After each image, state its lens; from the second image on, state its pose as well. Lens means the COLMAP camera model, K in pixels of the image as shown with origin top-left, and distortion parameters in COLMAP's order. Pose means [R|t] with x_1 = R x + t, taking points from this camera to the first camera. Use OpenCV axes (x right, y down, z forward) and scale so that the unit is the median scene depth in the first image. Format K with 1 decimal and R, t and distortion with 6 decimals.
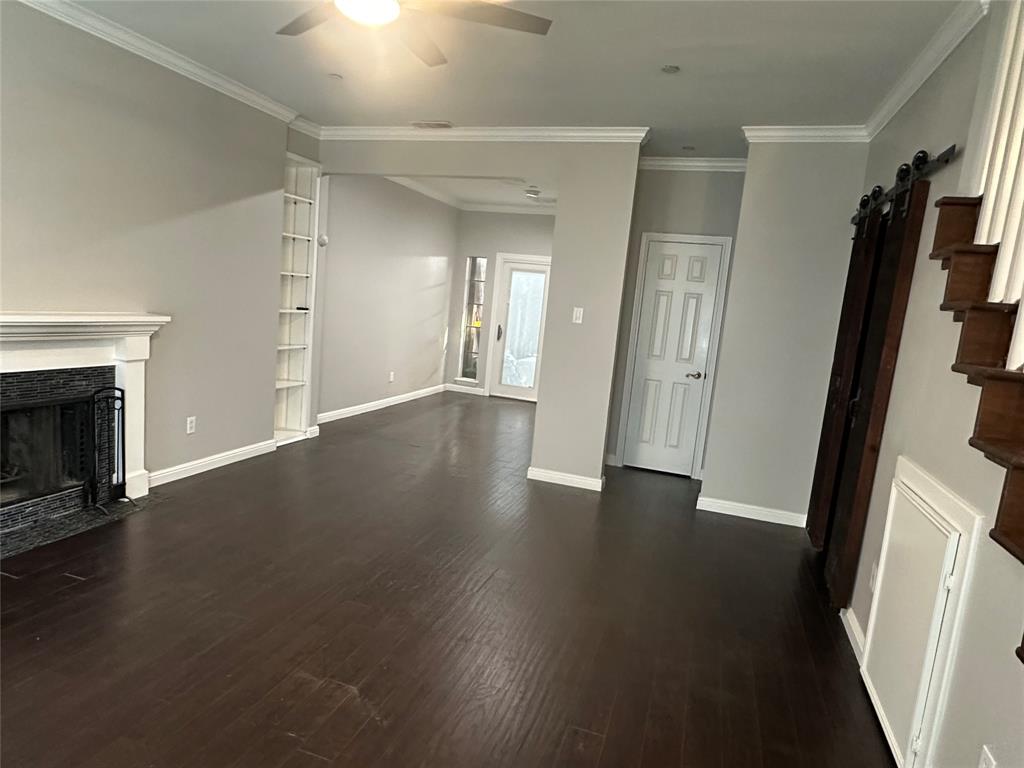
lens RADIAL K [[624.2, 0, 508.7], [0, 624.2, 387.9], [0, 0, 1]] dist [0.004277, 0.003393]
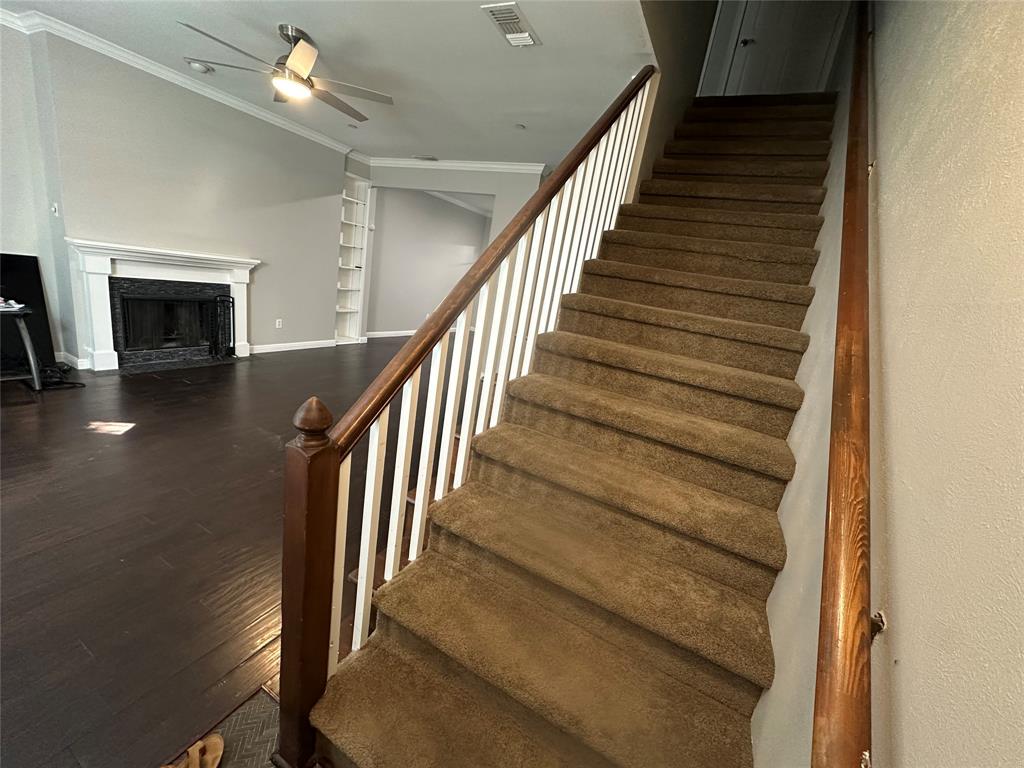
lens RADIAL K [[410.1, 0, 513.0], [0, 410.1, 381.7], [0, 0, 1]] dist [0.003177, 0.000279]
pose [[0.986712, 0.102417, -0.126138, 0.266252], [-0.090636, 0.991261, 0.095847, 0.039244], [0.134852, -0.083140, 0.987372, -0.089366]]
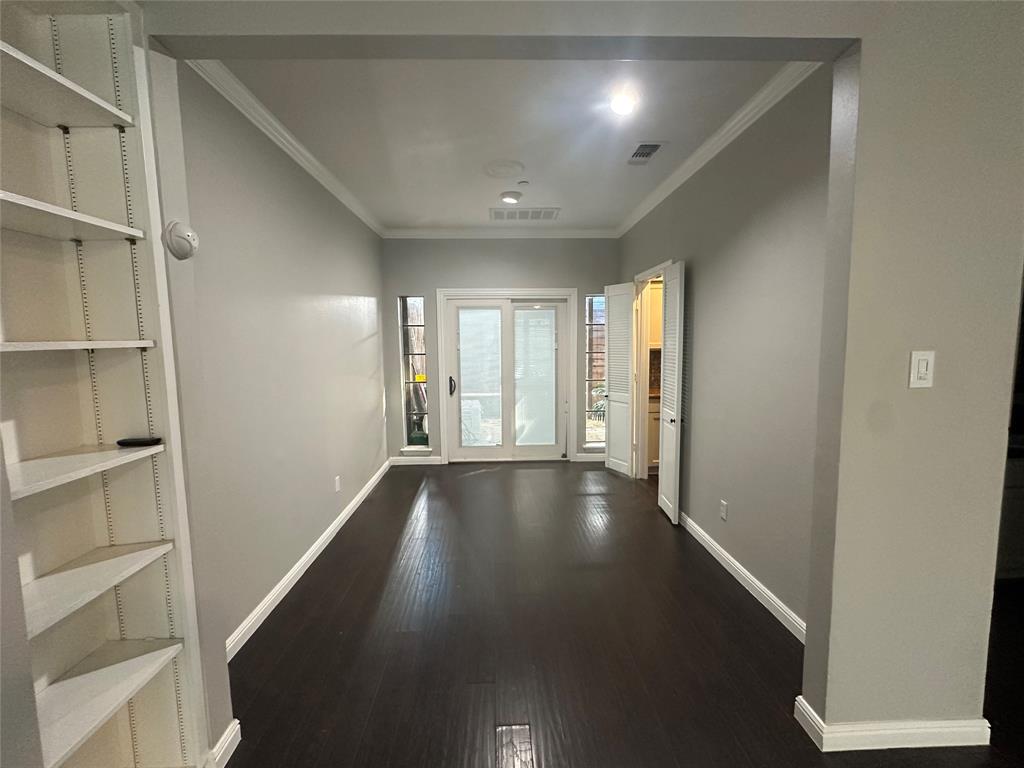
lens RADIAL K [[436.8, 0, 512.6], [0, 436.8, 384.0], [0, 0, 1]] dist [-0.000800, -0.000060]
pose [[0.931303, -0.139005, 0.336679, -0.217291], [0.147690, 0.989034, -0.000190, -0.128610], [-0.332960, 0.049901, 0.941620, 0.708824]]
